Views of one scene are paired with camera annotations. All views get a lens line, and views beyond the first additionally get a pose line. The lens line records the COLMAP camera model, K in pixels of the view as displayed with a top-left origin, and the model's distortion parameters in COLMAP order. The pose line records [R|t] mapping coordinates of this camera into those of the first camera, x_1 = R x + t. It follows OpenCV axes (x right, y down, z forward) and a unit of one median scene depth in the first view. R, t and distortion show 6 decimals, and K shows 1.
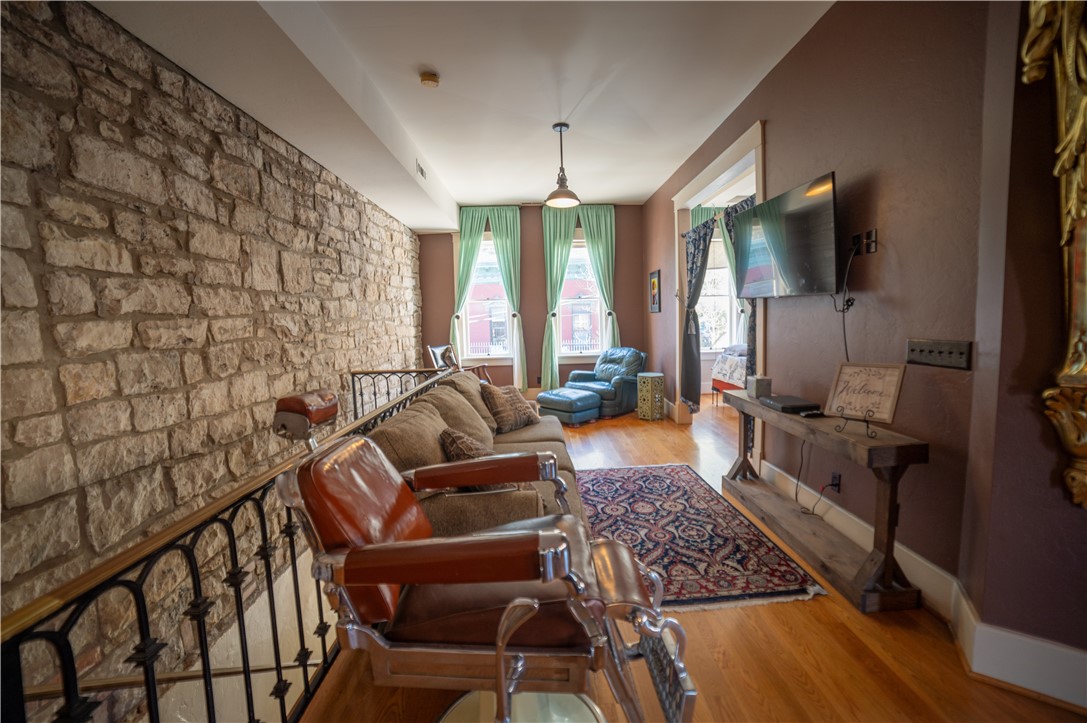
lens RADIAL K [[442.8, 0, 543.5], [0, 442.8, 361.5], [0, 0, 1]] dist [-0.110473, 0.037562]
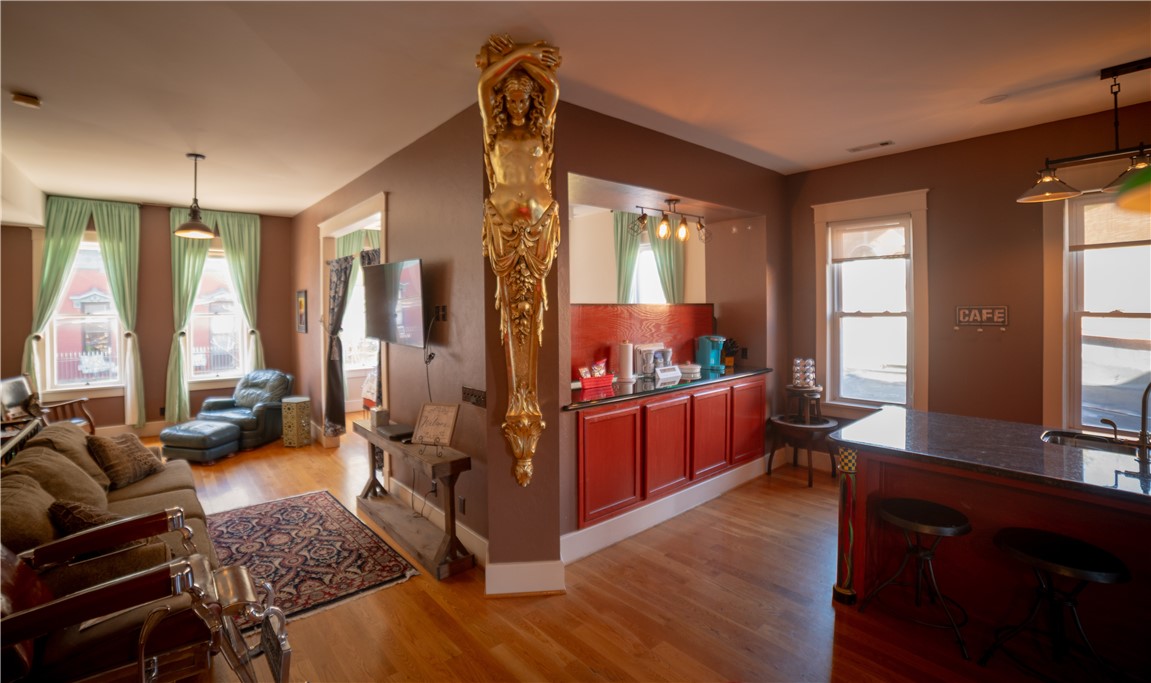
lens RADIAL K [[508.7, 0, 538.2], [0, 508.7, 308.2], [0, 0, 1]] dist [-0.108251, 0.034059]
pose [[0.793222, 0.016646, 0.608705, -0.003383], [0.044175, 0.995419, -0.084787, -0.100452], [-0.607328, 0.094144, 0.788853, -0.380137]]
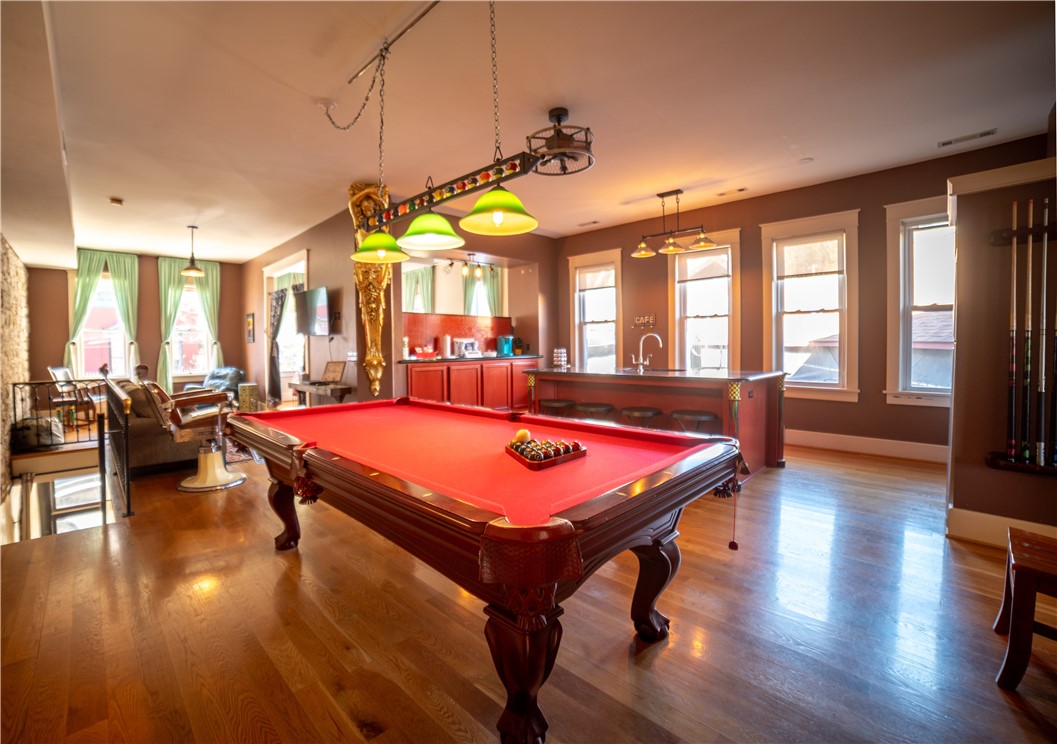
lens RADIAL K [[467.3, 0, 482.2], [0, 467.3, 359.2], [0, 0, 1]] dist [-0.109538, 0.037765]
pose [[0.750918, -0.001518, 0.660393, -0.322278], [0.053703, 0.996826, -0.058773, 0.144117], [-0.658208, 0.079599, 0.748616, -1.223586]]
